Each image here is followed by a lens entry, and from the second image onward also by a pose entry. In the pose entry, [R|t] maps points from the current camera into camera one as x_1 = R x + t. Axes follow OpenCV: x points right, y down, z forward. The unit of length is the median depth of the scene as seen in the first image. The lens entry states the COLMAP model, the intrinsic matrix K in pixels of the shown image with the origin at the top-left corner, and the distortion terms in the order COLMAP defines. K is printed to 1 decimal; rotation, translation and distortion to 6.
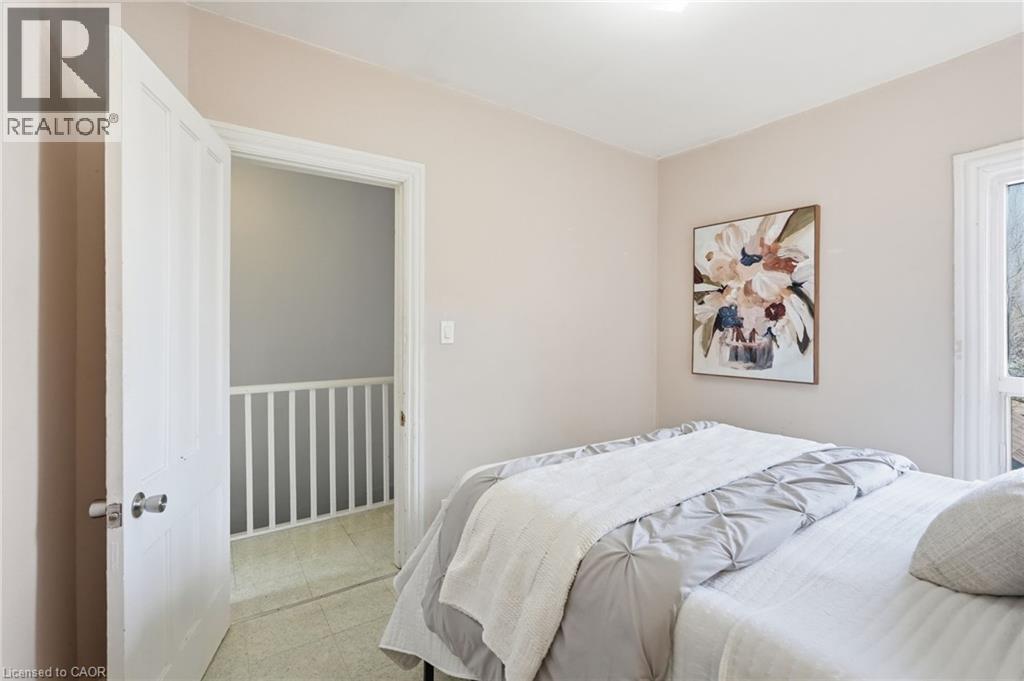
lens RADIAL K [[452.5, 0, 511.8], [0, 452.5, 332.7], [0, 0, 1]] dist [-0.002956, -0.000751]
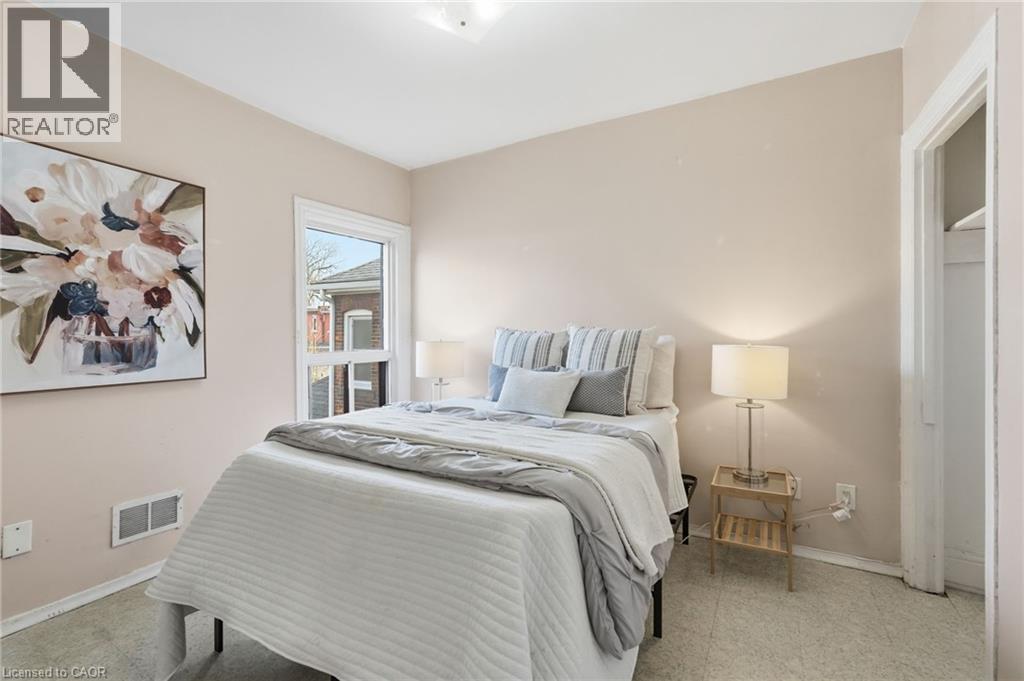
lens RADIAL K [[452.5, 0, 511.8], [0, 452.5, 332.7], [0, 0, 1]] dist [-0.002956, -0.000751]
pose [[-0.437694, -0.007312, 0.899094, -0.408549], [-0.000741, 0.999970, 0.007771, 0.009805], [-0.899124, 0.002735, -0.437686, 0.749374]]
